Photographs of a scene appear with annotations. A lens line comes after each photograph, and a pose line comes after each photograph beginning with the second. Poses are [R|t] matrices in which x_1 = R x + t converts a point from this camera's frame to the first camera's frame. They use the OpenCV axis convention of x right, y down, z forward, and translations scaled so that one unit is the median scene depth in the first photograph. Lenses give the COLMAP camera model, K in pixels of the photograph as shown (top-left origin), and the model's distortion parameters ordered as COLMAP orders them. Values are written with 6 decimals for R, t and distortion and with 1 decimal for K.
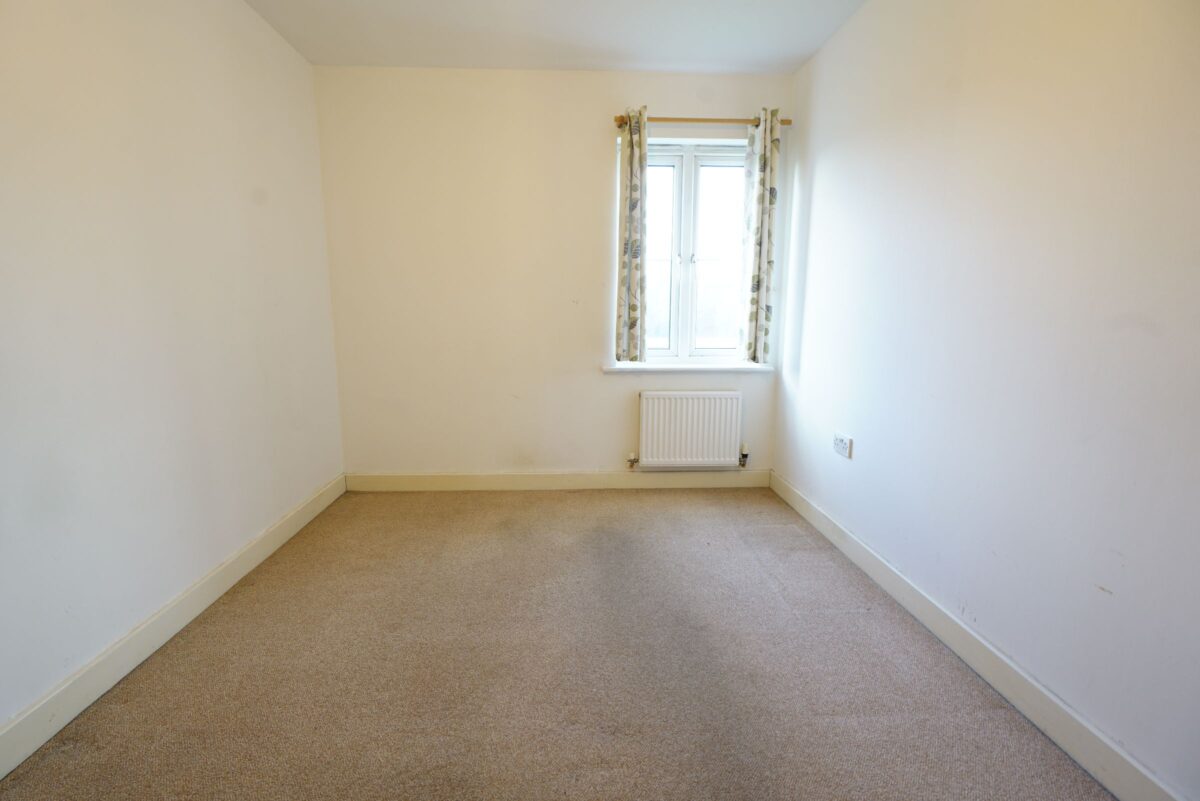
lens RADIAL K [[542.3, 0, 594.6], [0, 542.3, 398.8], [0, 0, 1]] dist [0.000043, 0.000384]
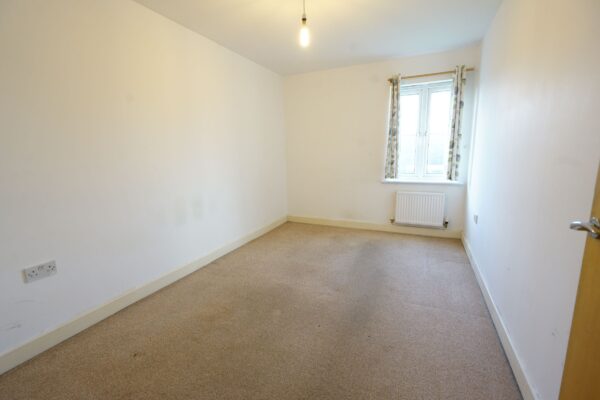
lens RADIAL K [[271.1, 0, 297.3], [0, 271.1, 199.2], [0, 0, 1]] dist [0.000043, 0.000384]
pose [[0.886697, 0.059830, -0.458463, 0.259380], [-0.052839, 0.998208, 0.028075, 0.011949], [0.459322, -0.000669, 0.888270, -0.274141]]
